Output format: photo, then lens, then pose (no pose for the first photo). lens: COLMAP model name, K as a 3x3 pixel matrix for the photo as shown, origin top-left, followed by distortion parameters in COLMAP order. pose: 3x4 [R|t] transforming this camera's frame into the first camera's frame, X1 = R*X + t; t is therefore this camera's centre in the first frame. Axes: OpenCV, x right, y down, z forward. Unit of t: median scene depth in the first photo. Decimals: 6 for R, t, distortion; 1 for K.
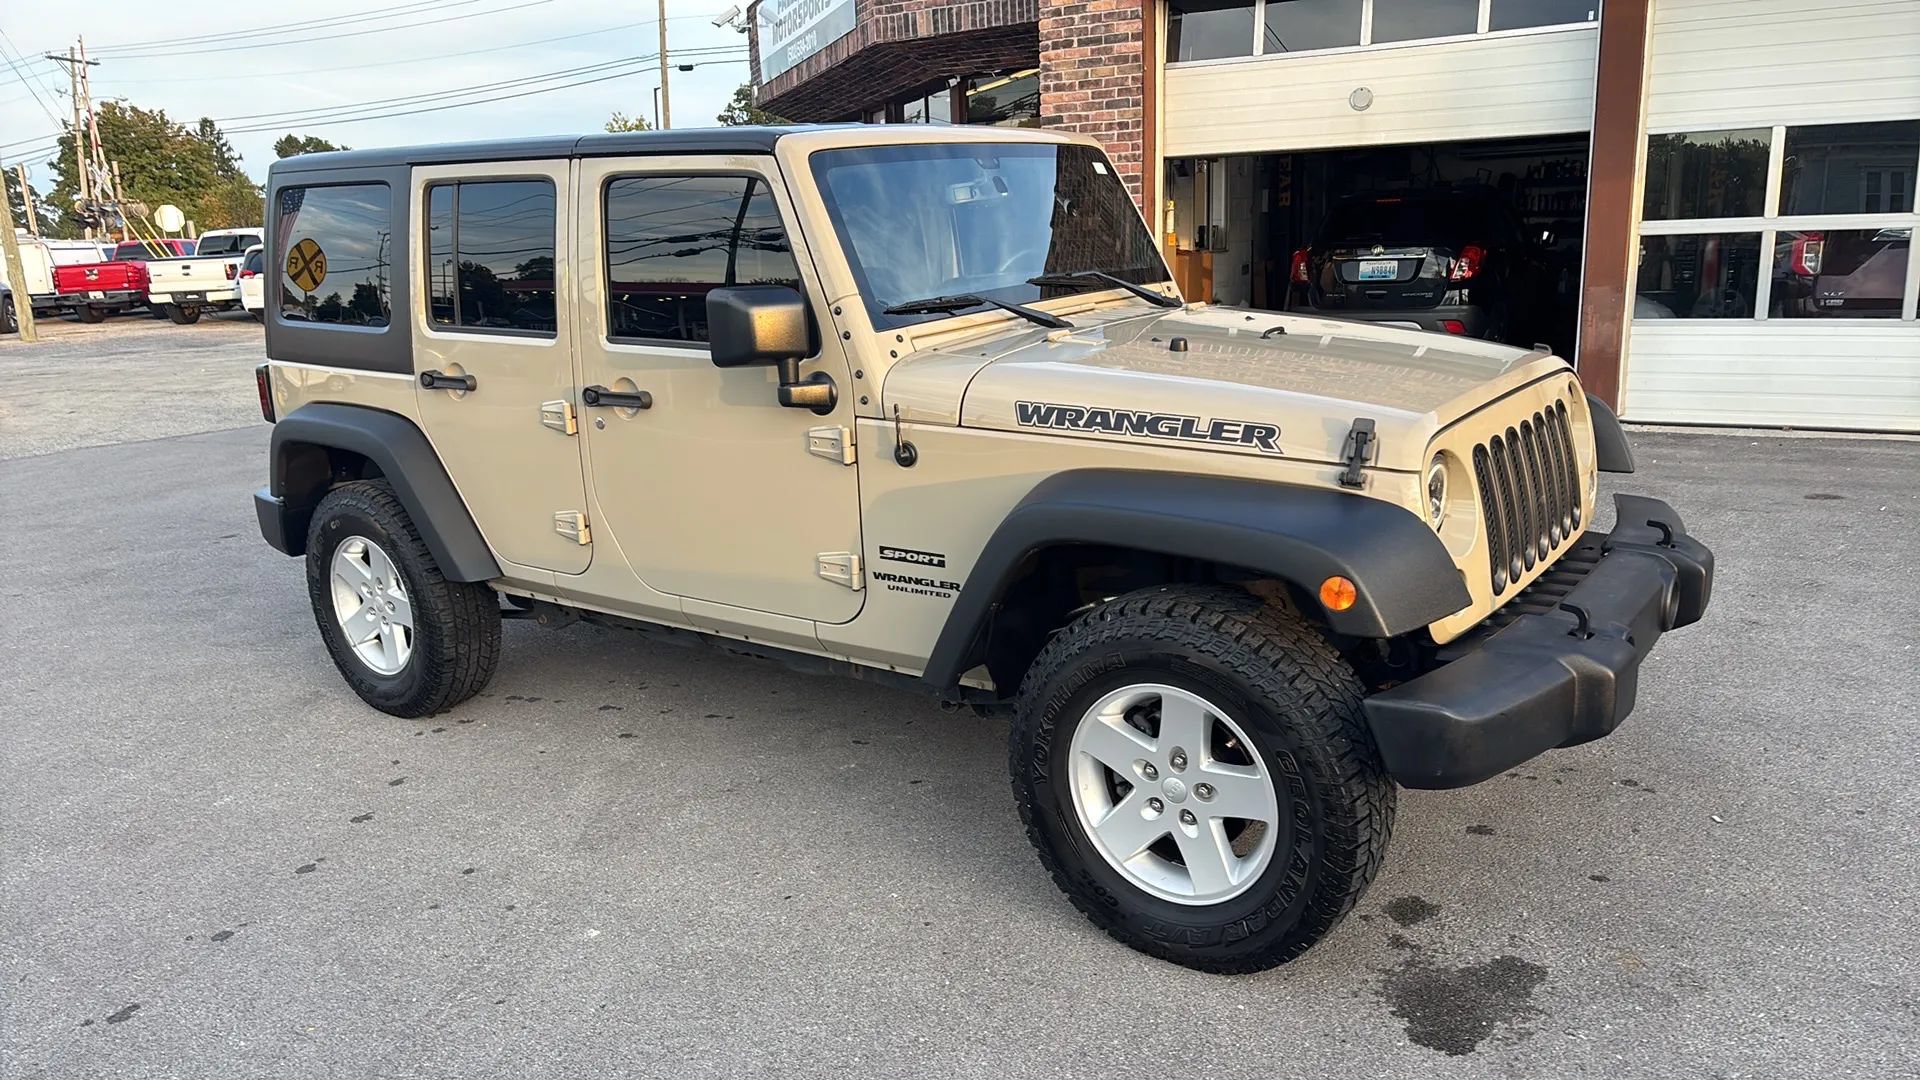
lens RADIAL K [[1389.4, 0, 975.4], [0, 1389.4, 533.2], [0, 0, 1]] dist [0.051191, -0.054692]
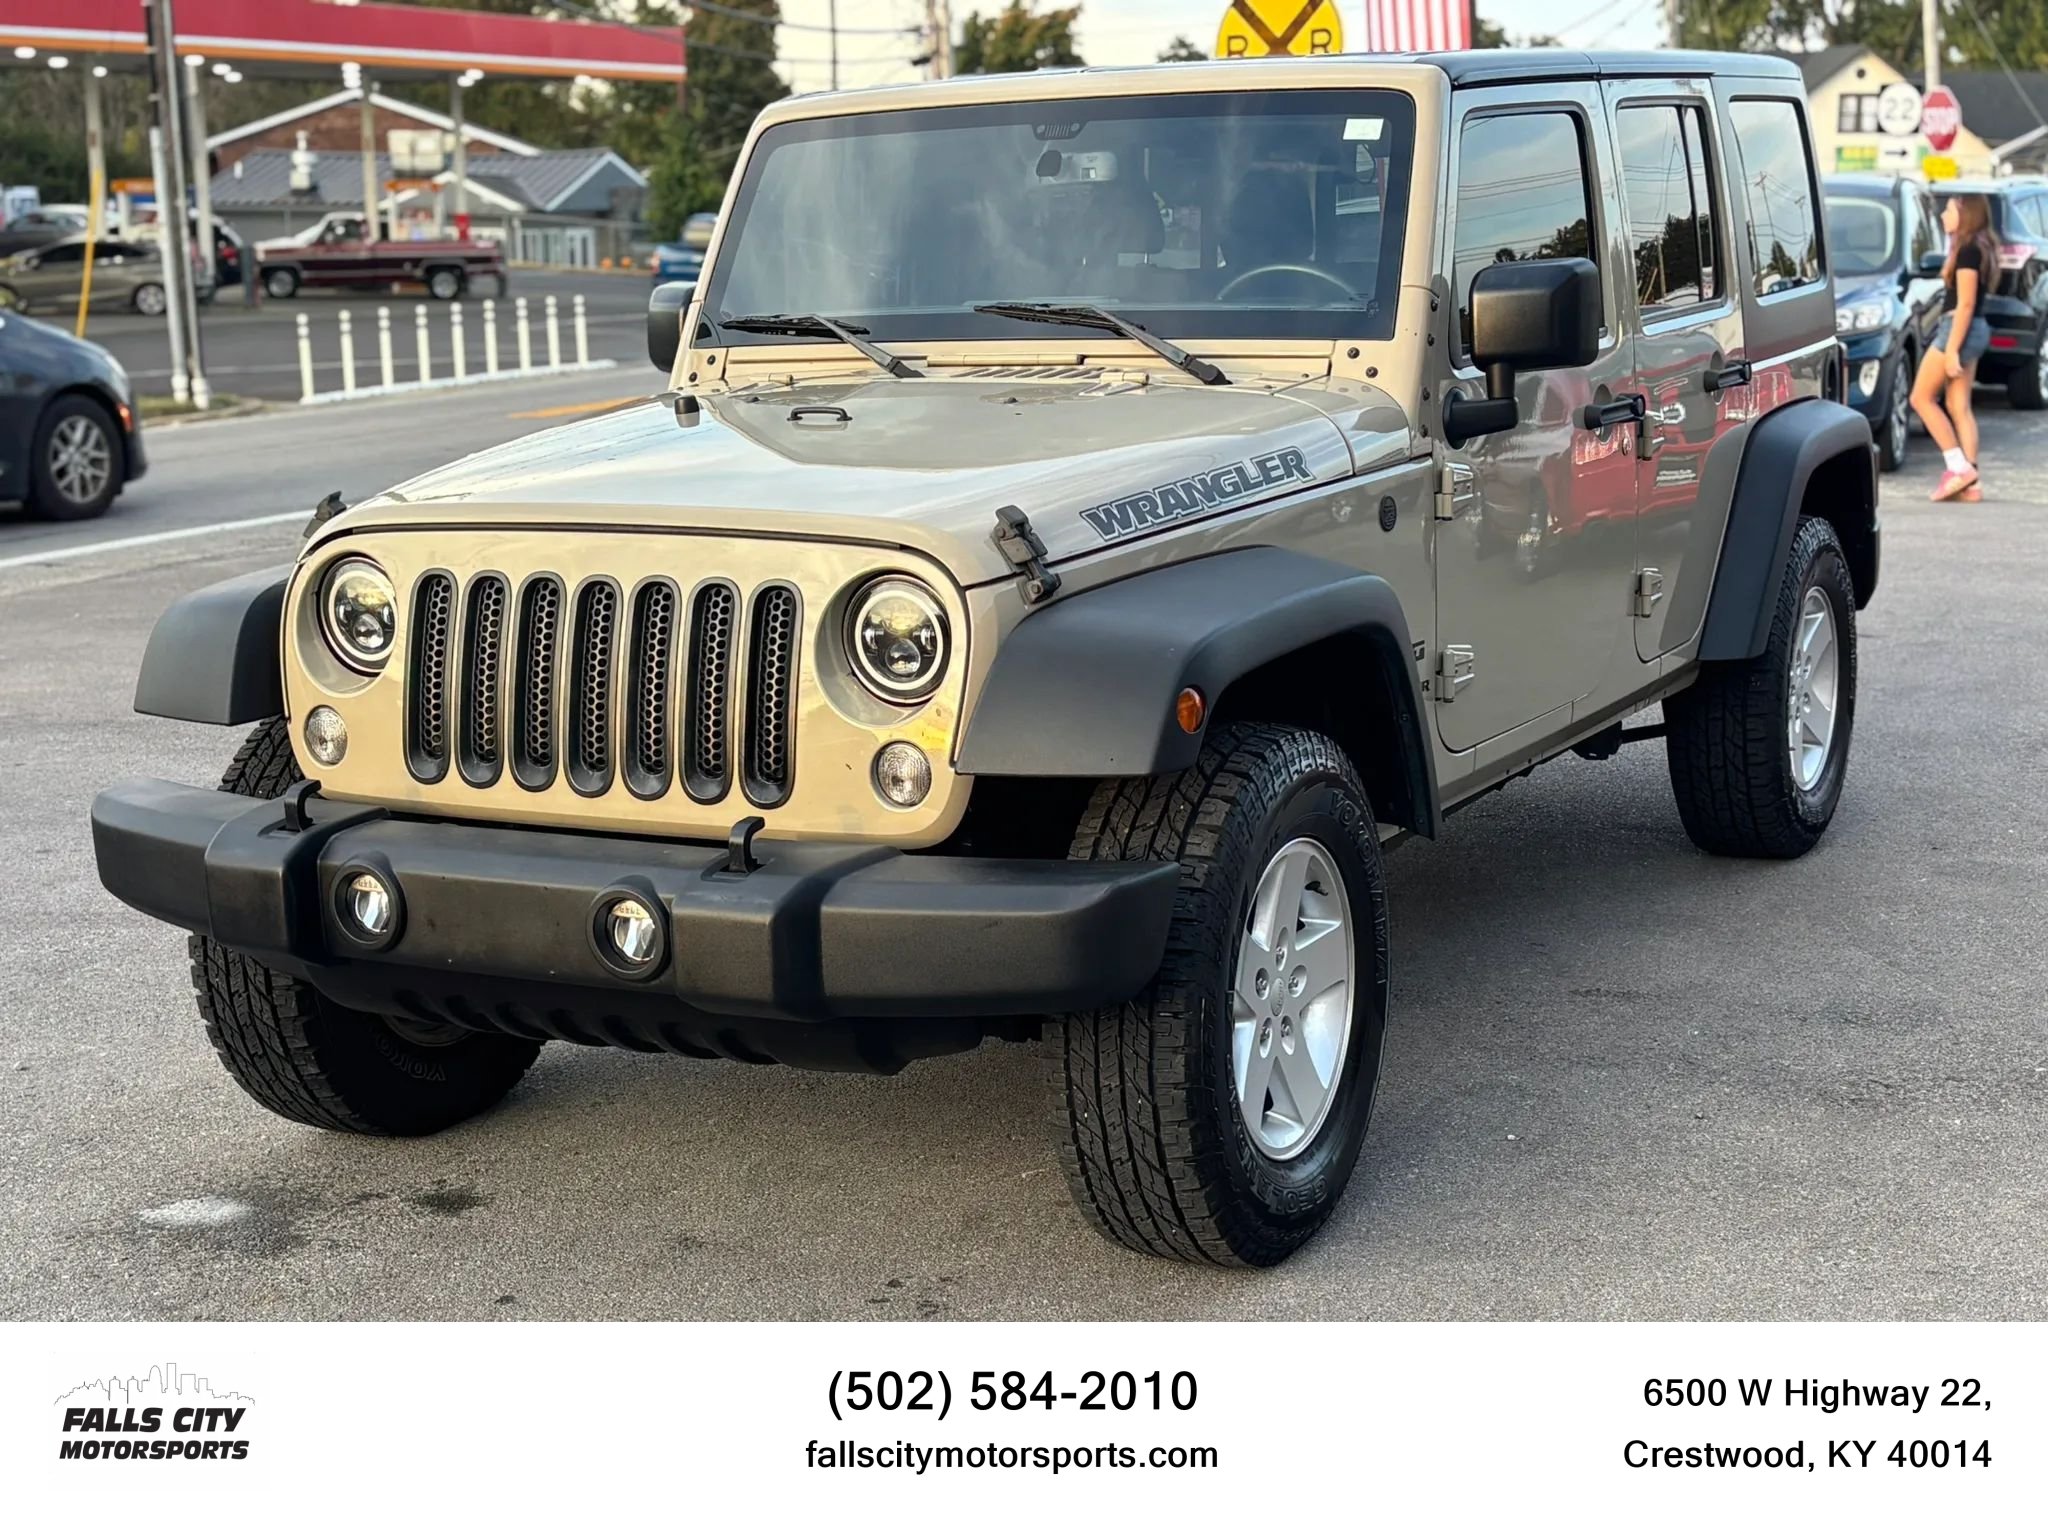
lens RADIAL K [[2929.3, 0, 1021.4], [0, 2929.3, 757.0], [0, 0, 1]] dist [0.084488, 0.000000]
pose [[0.135767, 0.227353, -0.964302, 1.402780], [-0.210885, 0.957641, 0.196092, -0.246951], [0.968037, 0.176734, 0.177961, 0.775731]]
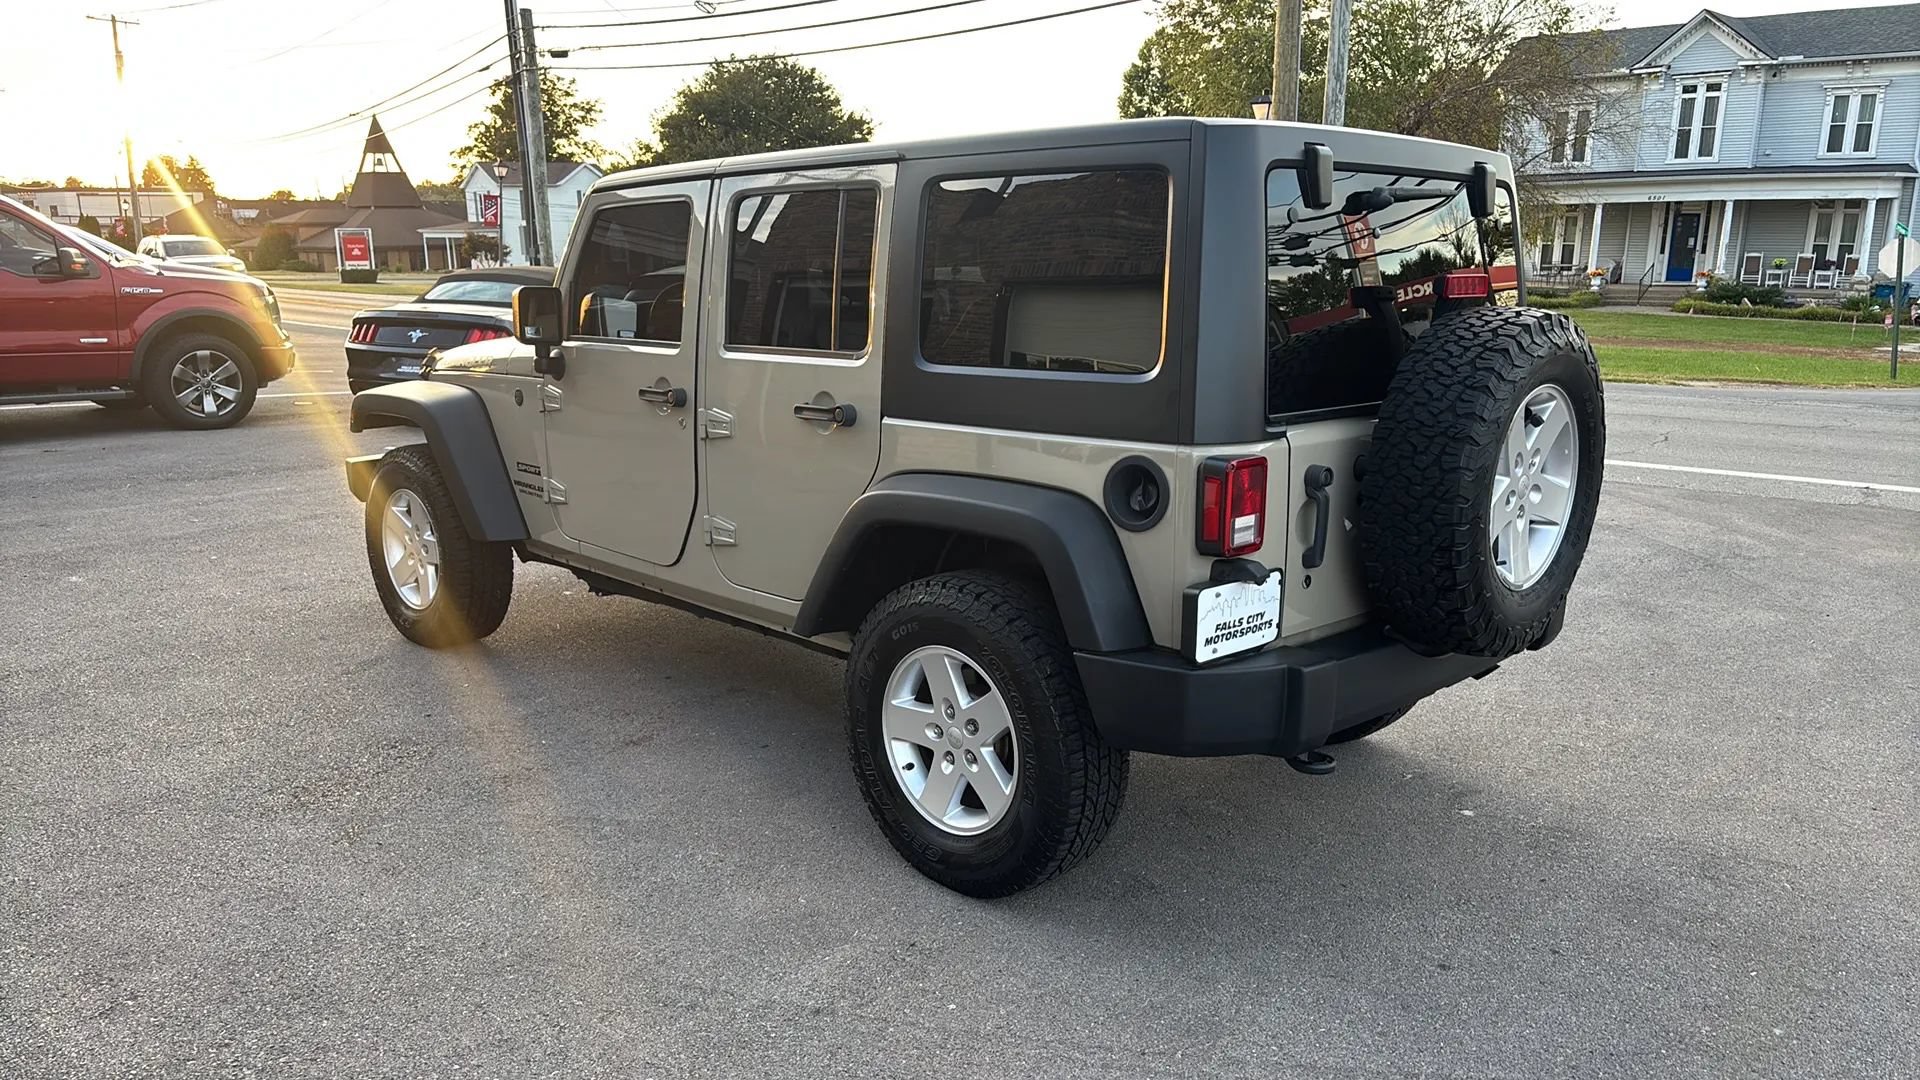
lens RADIAL K [[1389.4, 0, 946.7], [0, 1389.4, 567.5], [0, 0, 1]] dist [0.051191, -0.054692]
pose [[-0.988372, 0.006840, 0.151899, -0.367143], [0.073612, 0.895640, 0.438645, -0.521391], [-0.133047, 0.444726, -0.885730, 2.260944]]
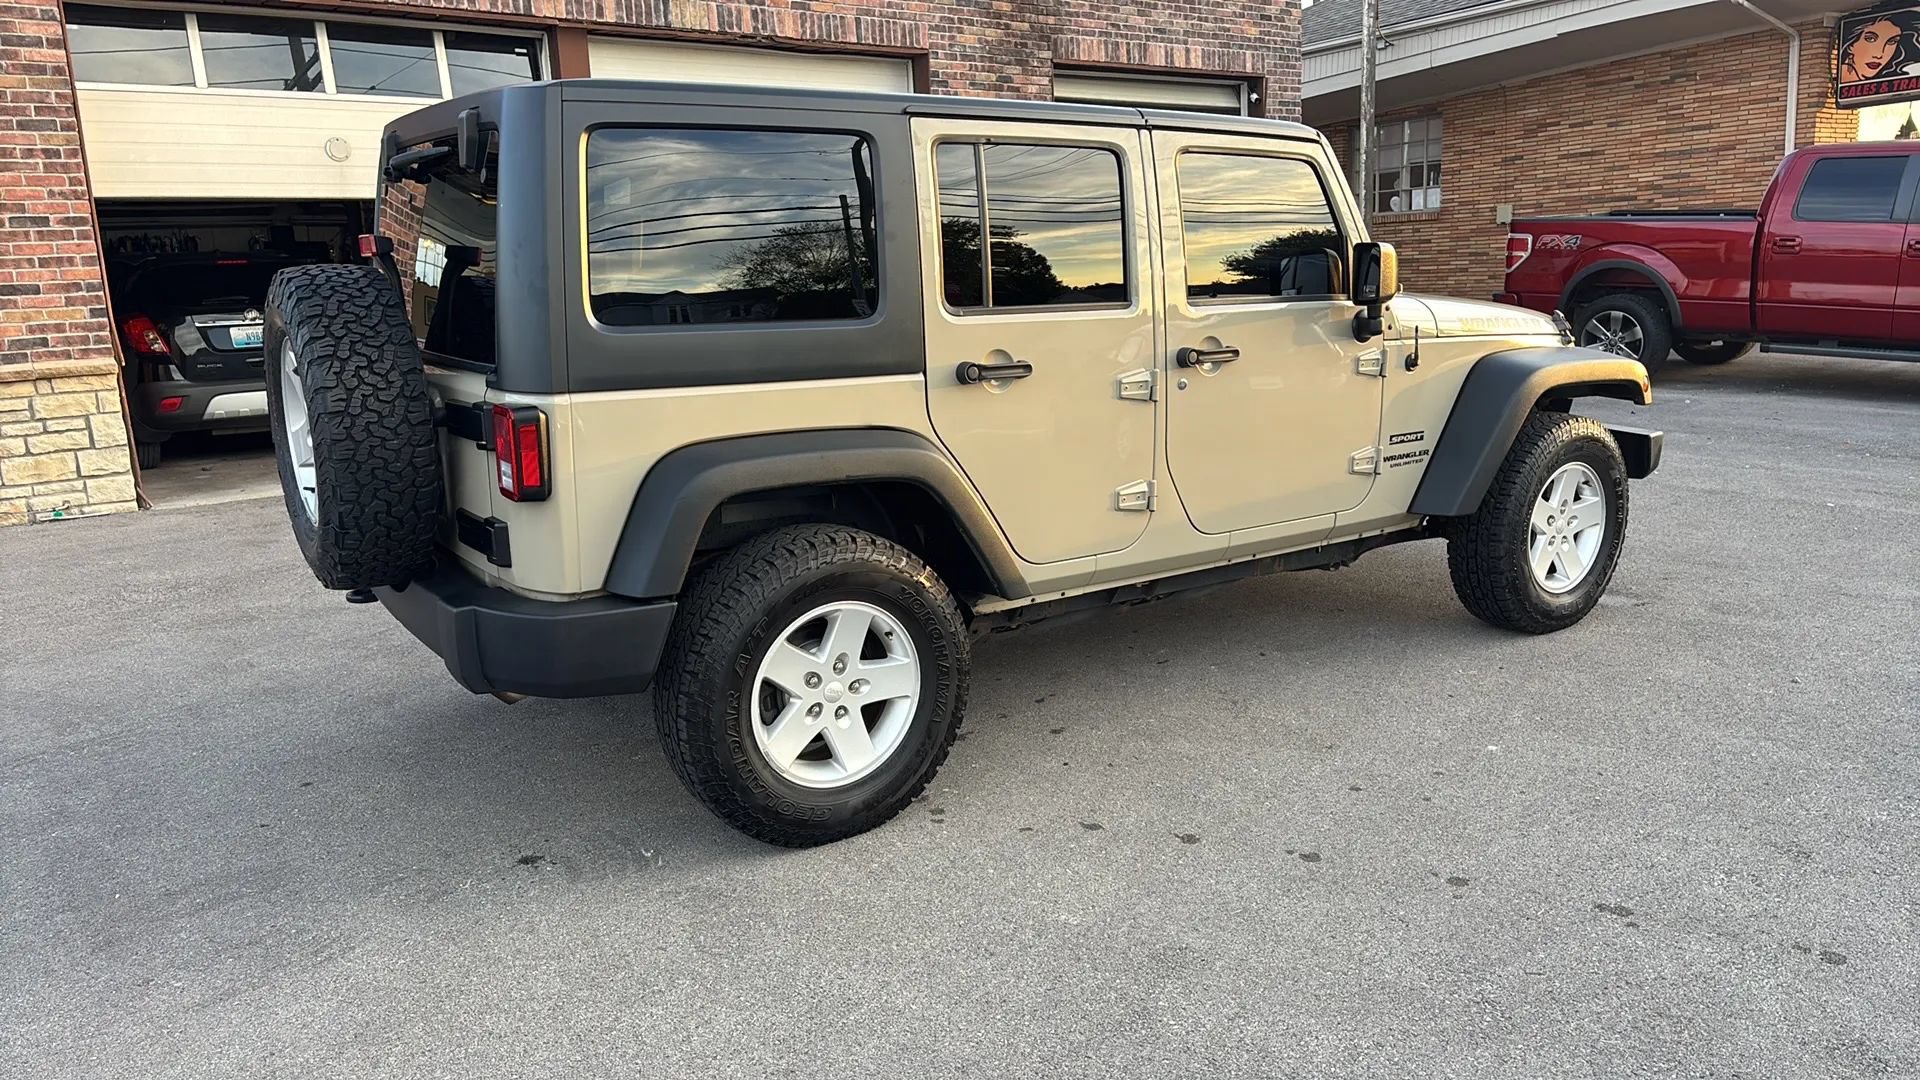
lens RADIAL K [[1389.7, 0, 954.1], [0, 1389.7, 546.6], [0, 0, 1]] dist [0.049756, -0.052515]
pose [[0.339714, -0.168464, 0.925318, -1.281229], [0.230731, 0.968692, 0.091652, -0.093580], [-0.911788, 0.182364, 0.367948, 0.774103]]
